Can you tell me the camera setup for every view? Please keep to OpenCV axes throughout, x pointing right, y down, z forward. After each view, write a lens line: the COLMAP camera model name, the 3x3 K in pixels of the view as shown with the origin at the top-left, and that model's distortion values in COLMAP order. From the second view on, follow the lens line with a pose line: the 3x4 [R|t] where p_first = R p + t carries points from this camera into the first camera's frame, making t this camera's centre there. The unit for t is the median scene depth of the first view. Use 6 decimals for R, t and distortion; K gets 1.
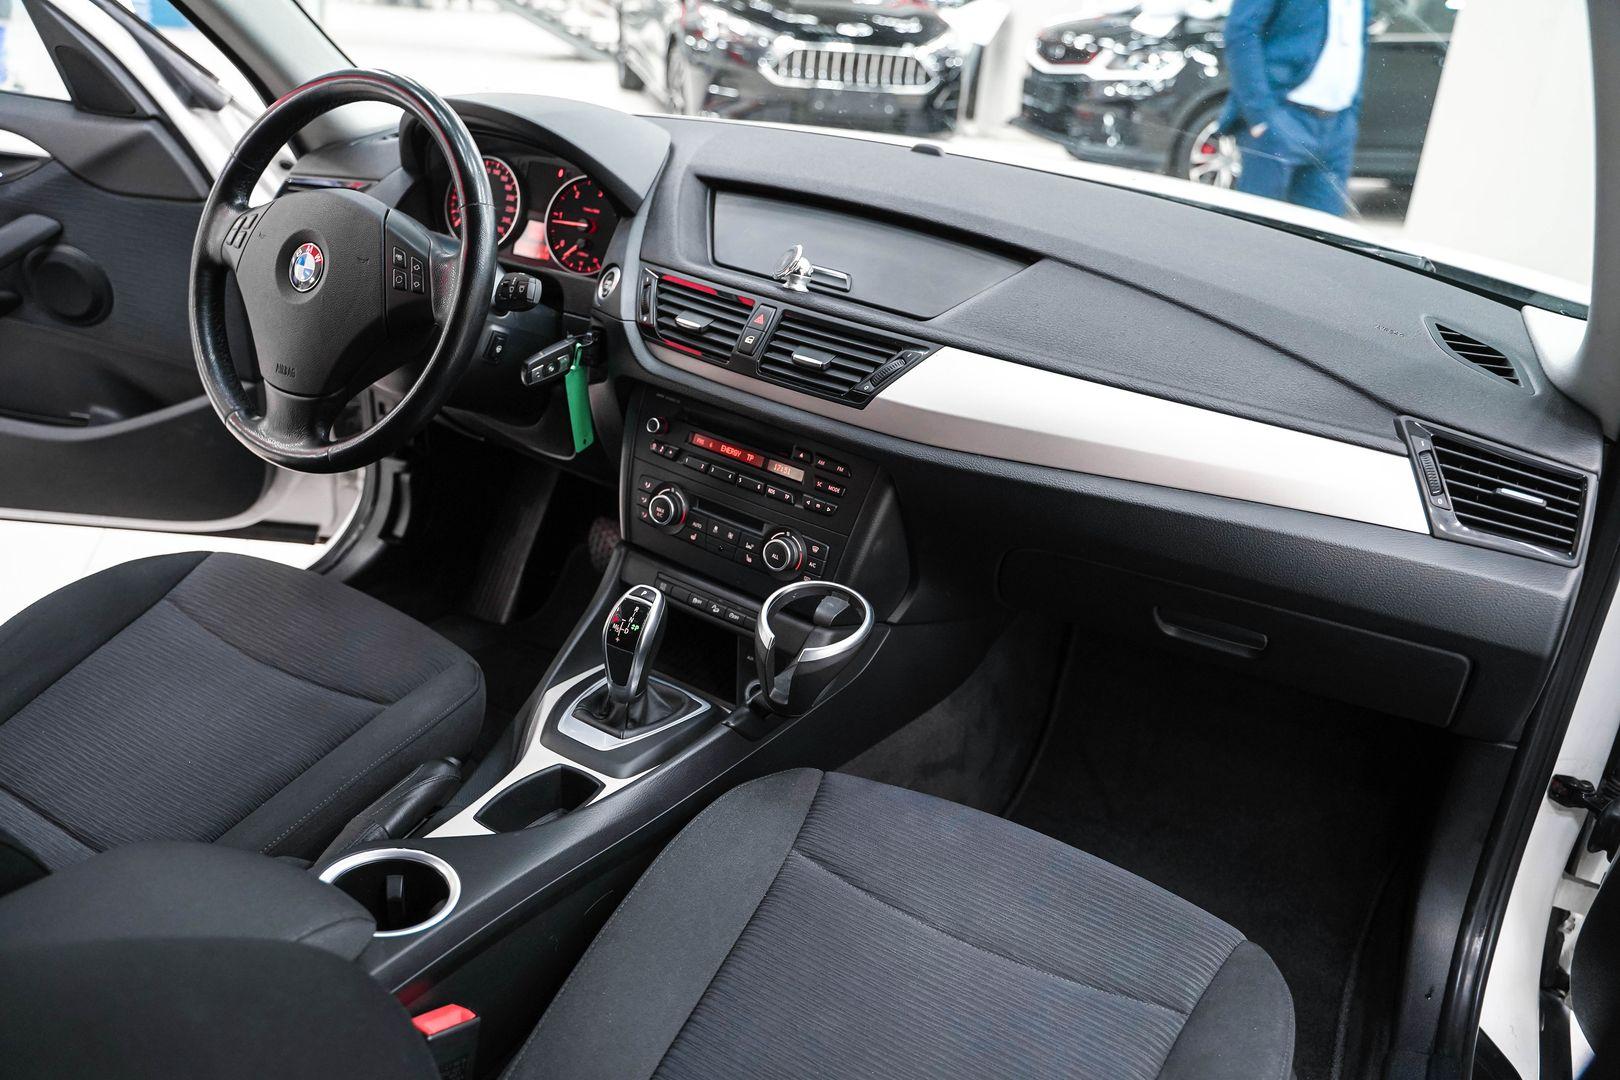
lens RADIAL K [[1310.2, 0, 812.3], [0, 1310.2, 537.3], [0, 0, 1]] dist [-0.117670, 0.089623]
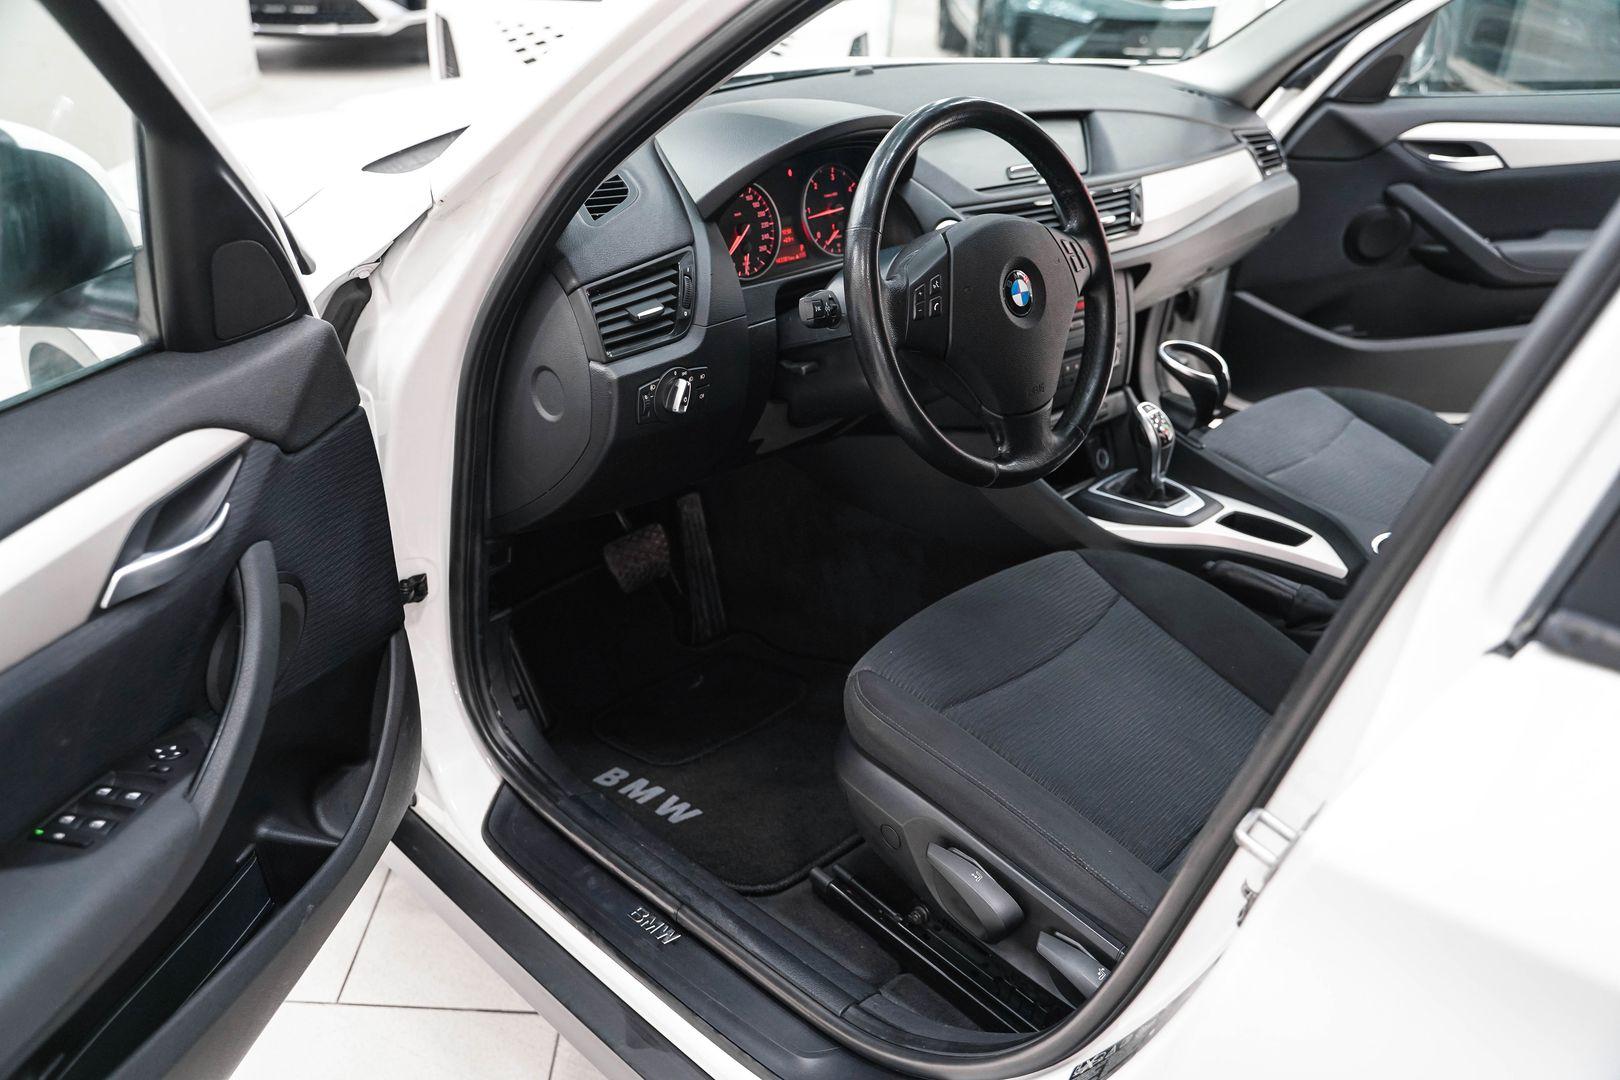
lens RADIAL K [[1310.2, 0, 799.4], [0, 1310.2, 538.7], [0, 0, 1]] dist [-0.117670, 0.089623]
pose [[0.259697, -0.521703, 0.812639, -1.286014], [0.398500, 0.824416, 0.401915, -0.495706], [-0.879634, 0.219461, 0.421997, 0.686947]]
